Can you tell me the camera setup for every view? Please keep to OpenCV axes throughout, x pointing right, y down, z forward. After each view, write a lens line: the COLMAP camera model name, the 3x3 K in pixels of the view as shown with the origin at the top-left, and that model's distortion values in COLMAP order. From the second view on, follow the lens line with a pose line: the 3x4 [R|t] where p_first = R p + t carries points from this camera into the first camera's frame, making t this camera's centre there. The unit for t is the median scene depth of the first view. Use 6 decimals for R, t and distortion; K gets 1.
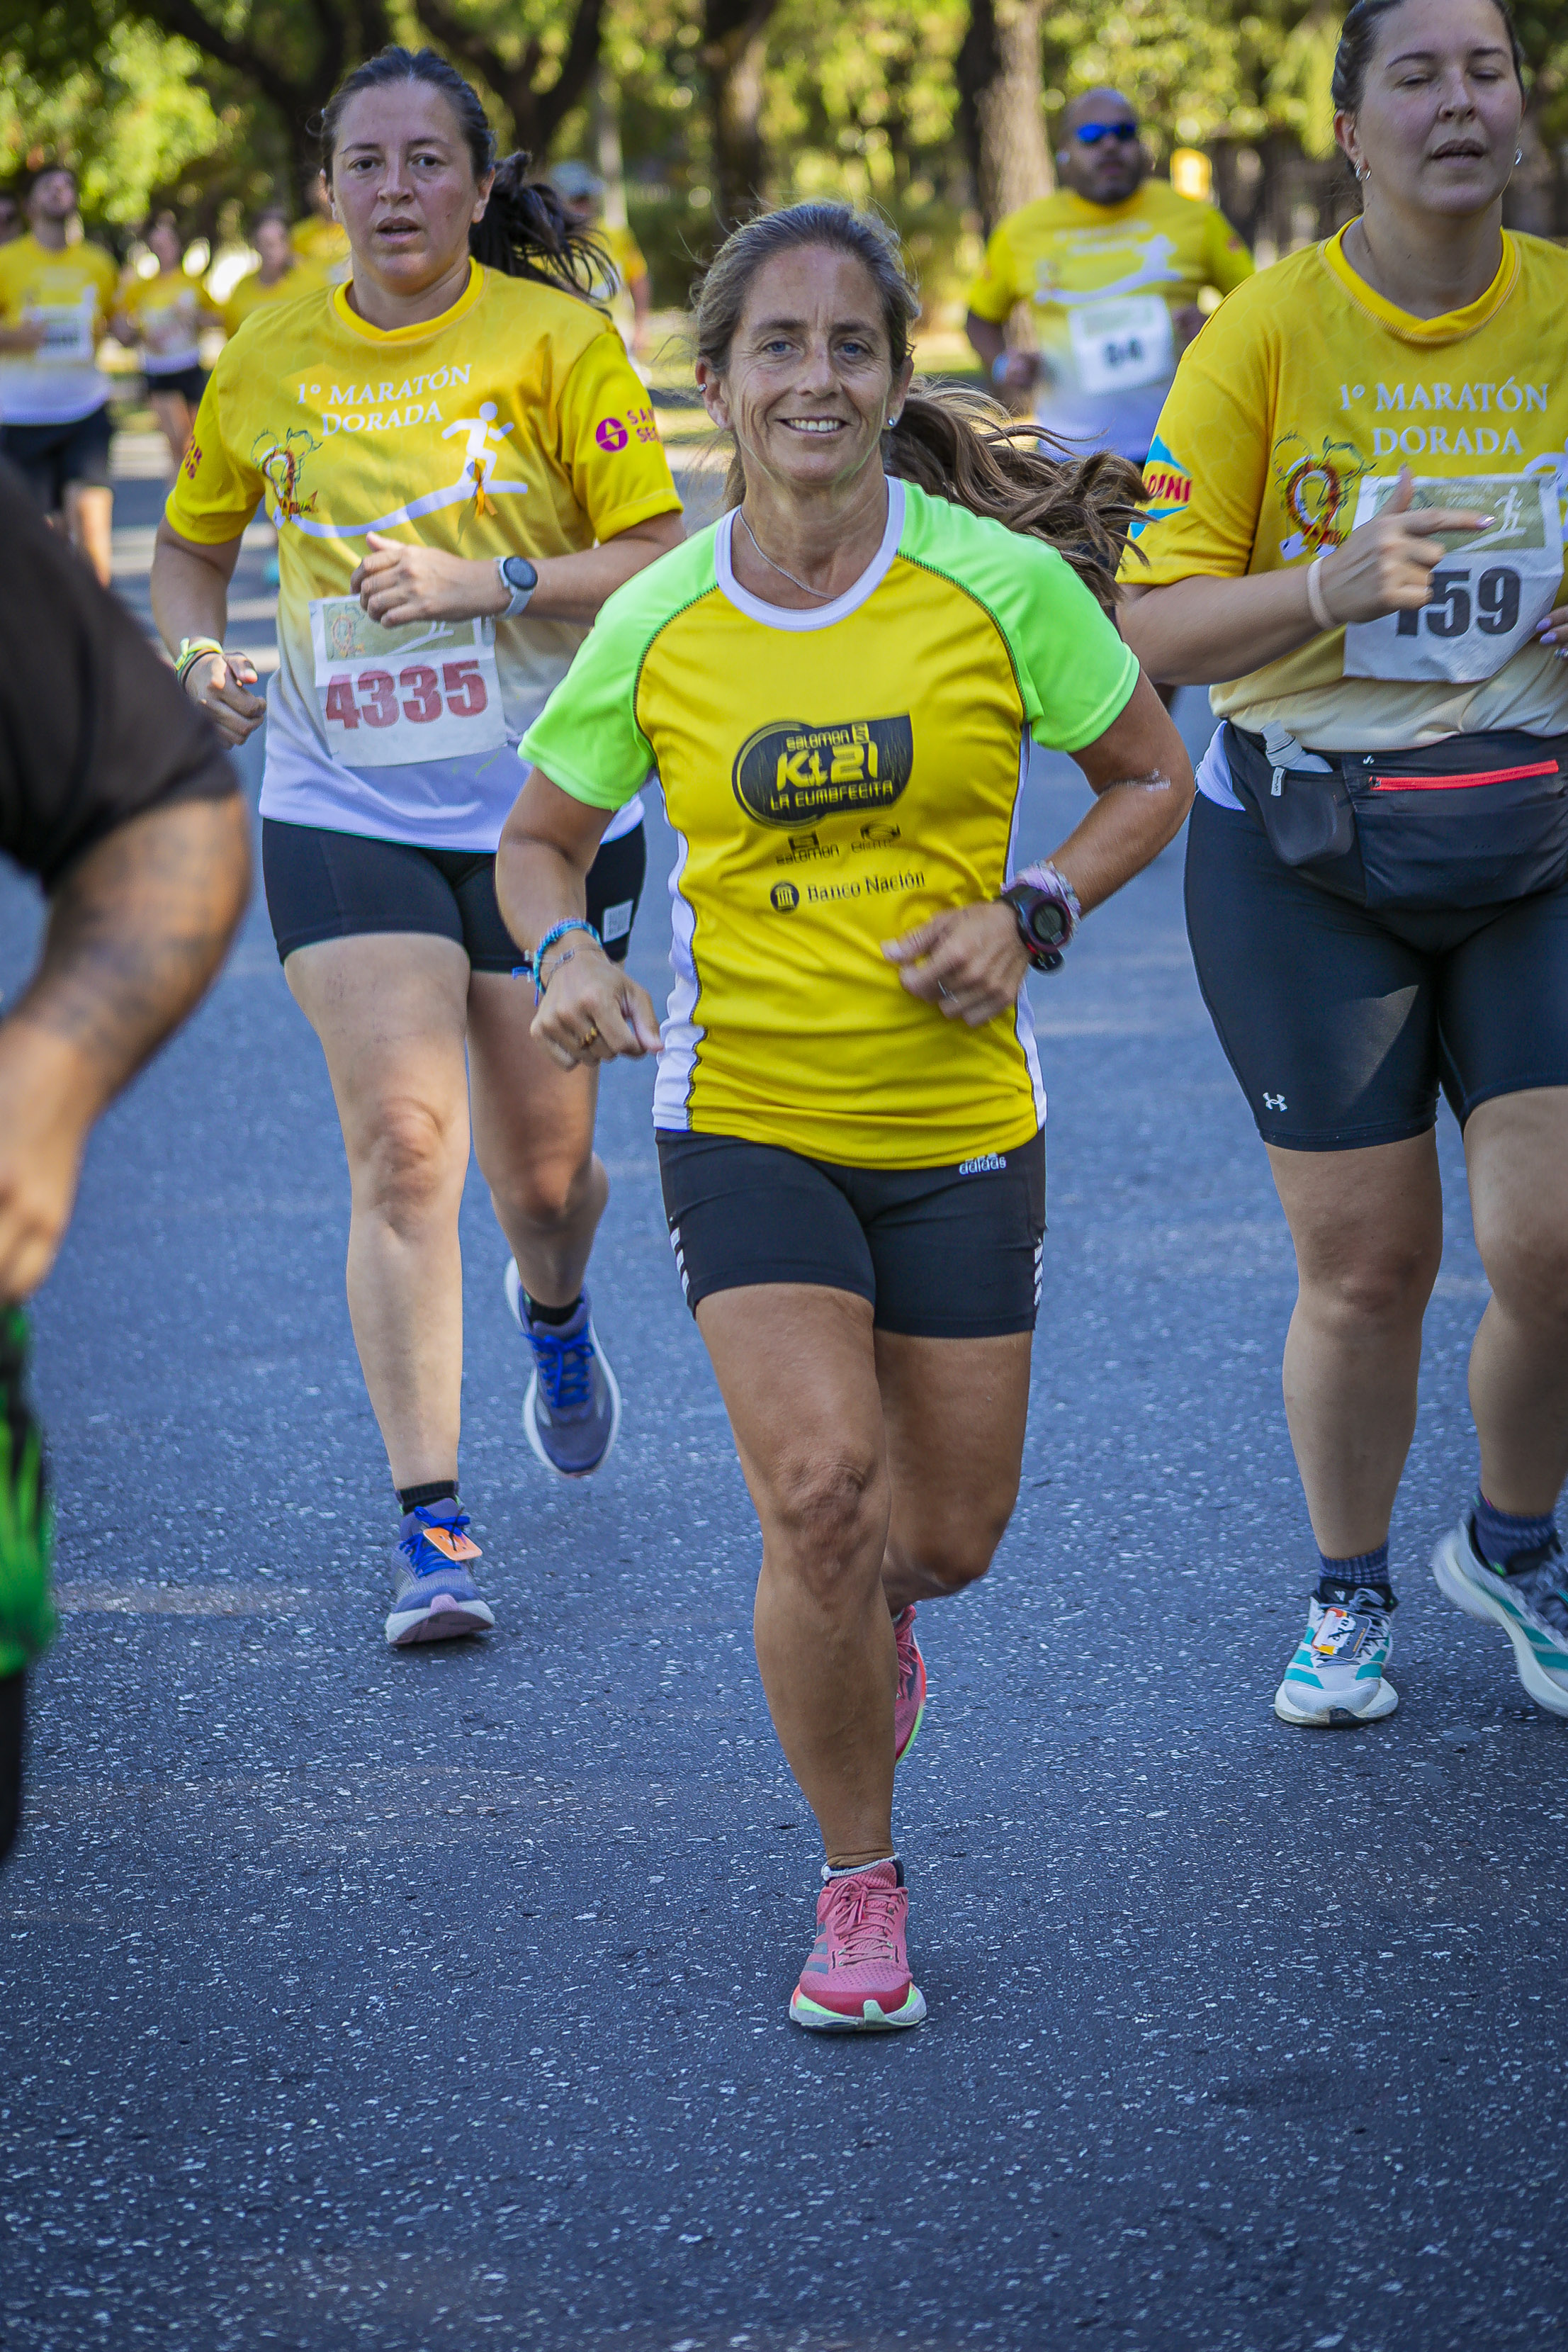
lens RADIAL K [[7249.9, 0, 820.8], [0, 7249.9, 1158.7], [0, 0, 1]] dist [0.140917, 4.294344]
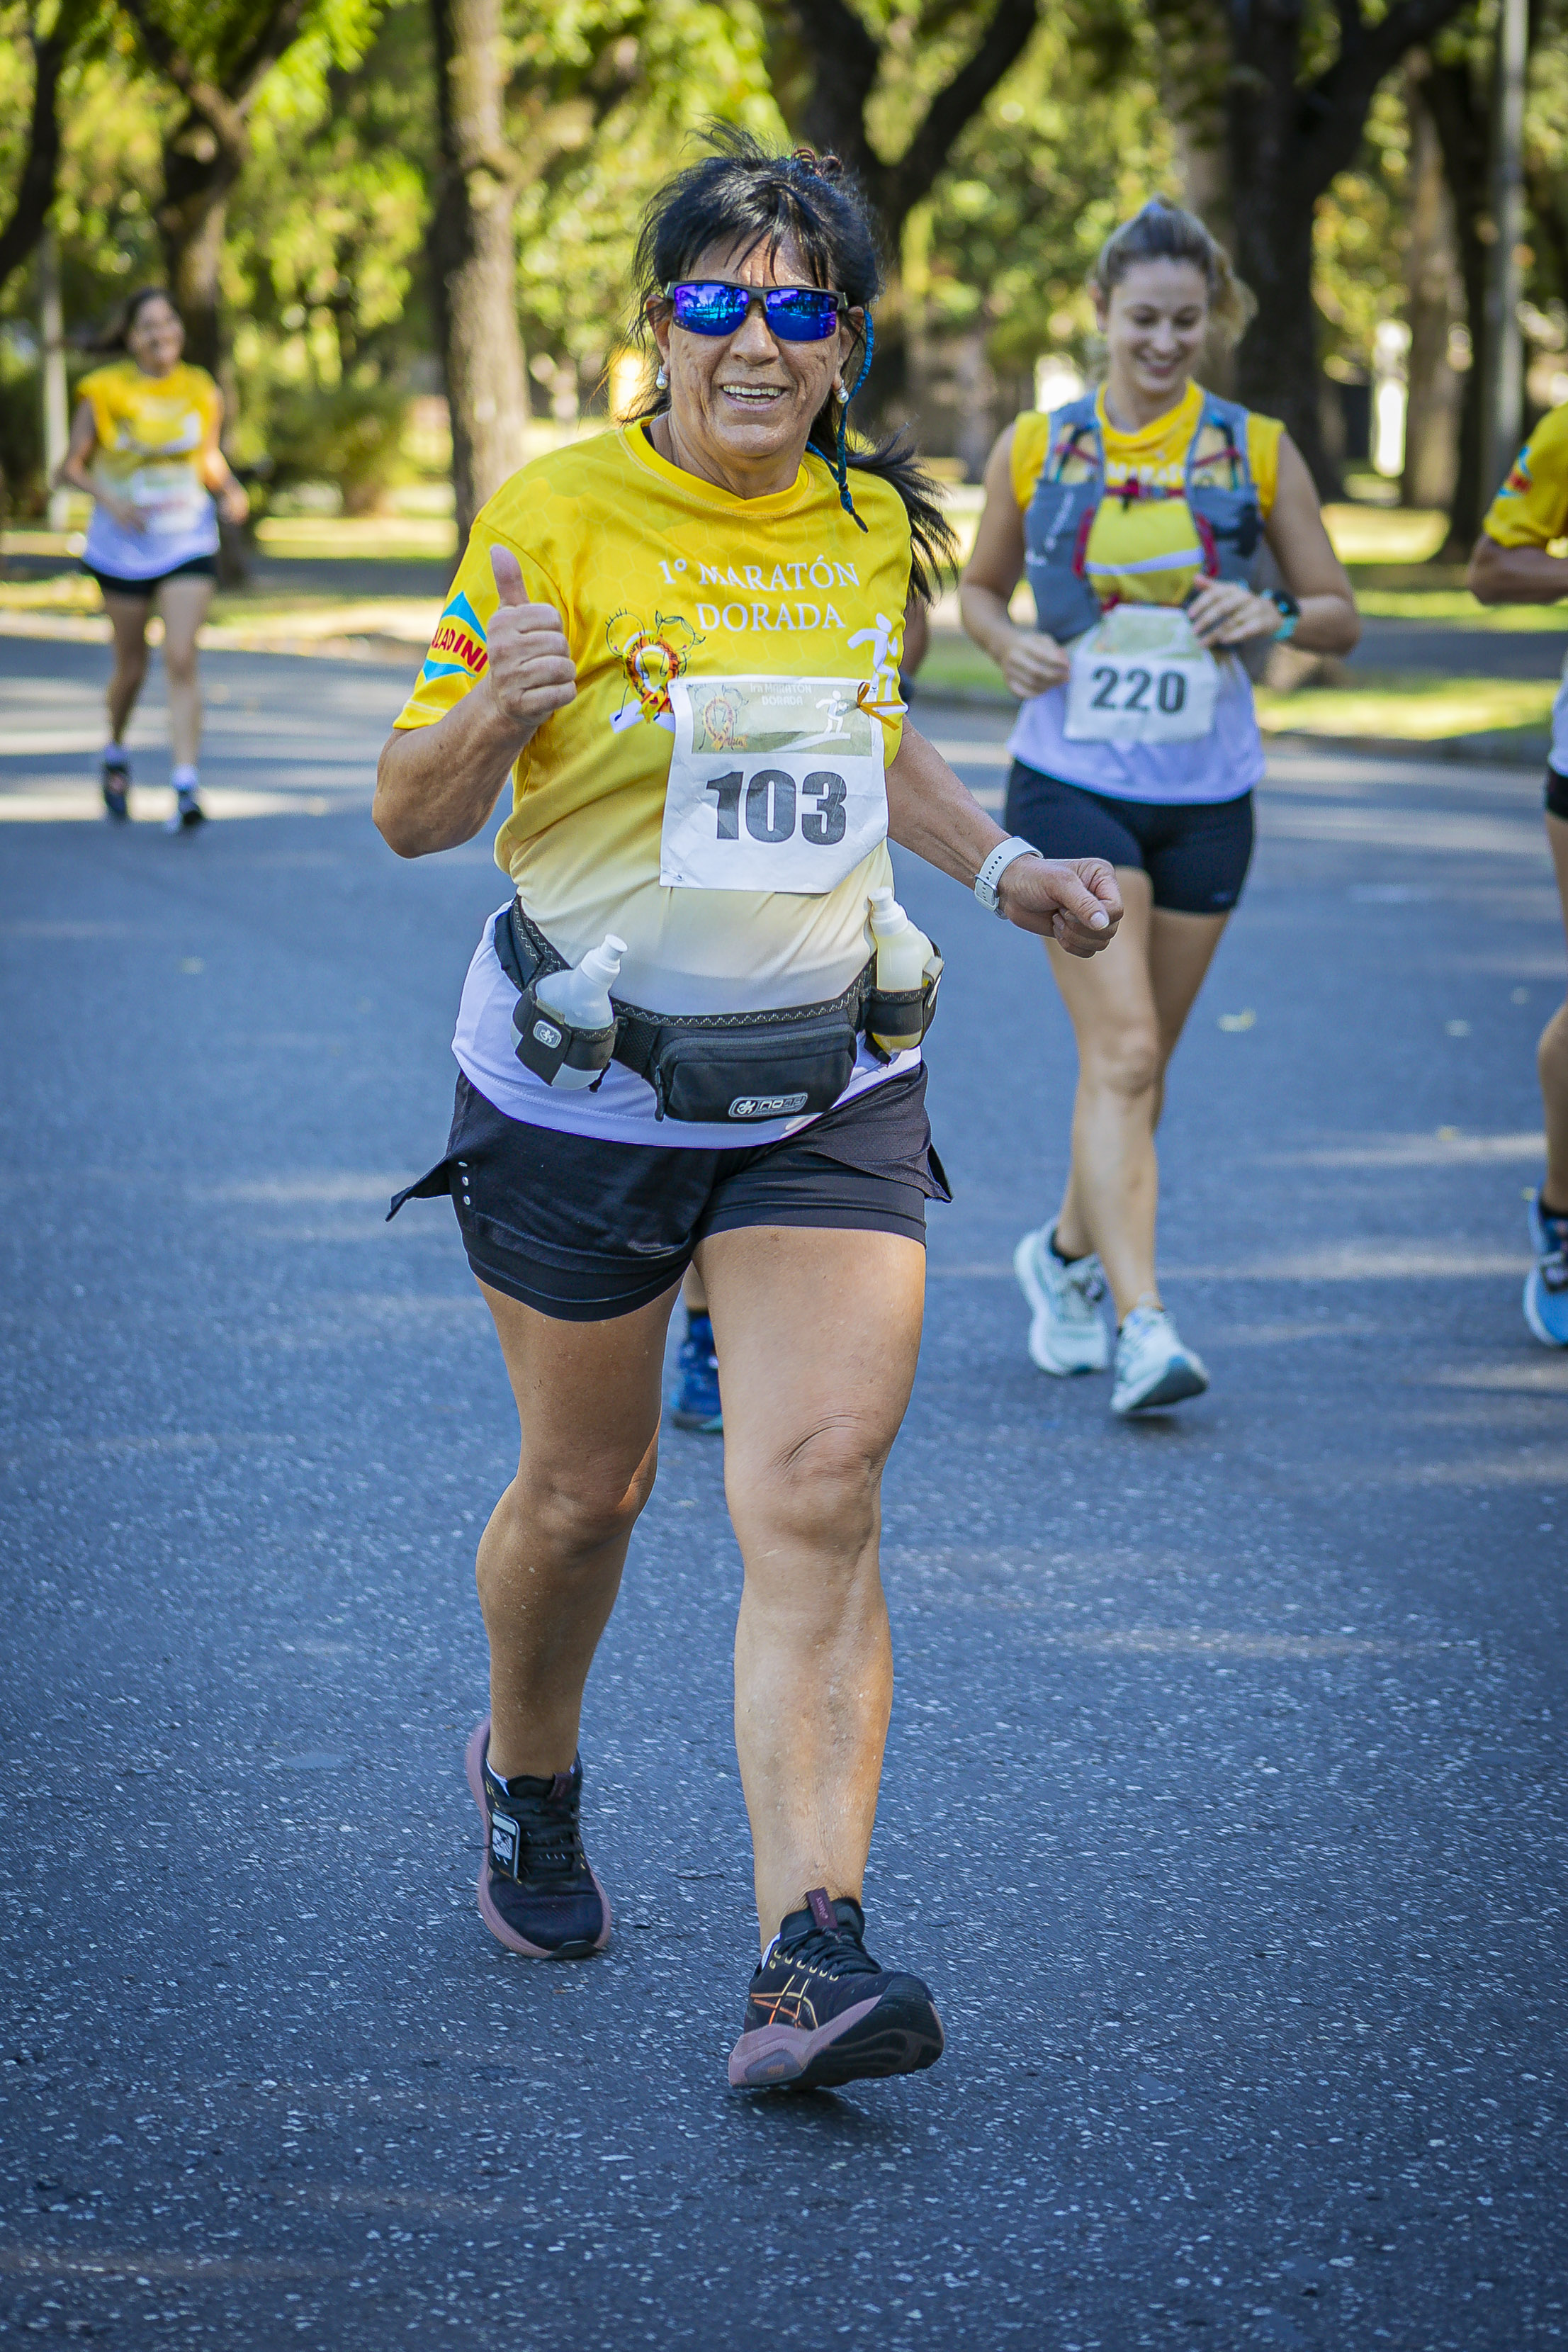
lens RADIAL K [[6814.5, 0, 777.3], [0, 6814.5, 1357.9], [0, 0, 1]] dist [0.338593, -0.231865]
pose [[0.994407, 0.044829, 0.095634, -0.043871], [-0.045293, 0.998970, 0.002683, -0.019218], [-0.095415, -0.006999, 0.995413, 0.235605]]
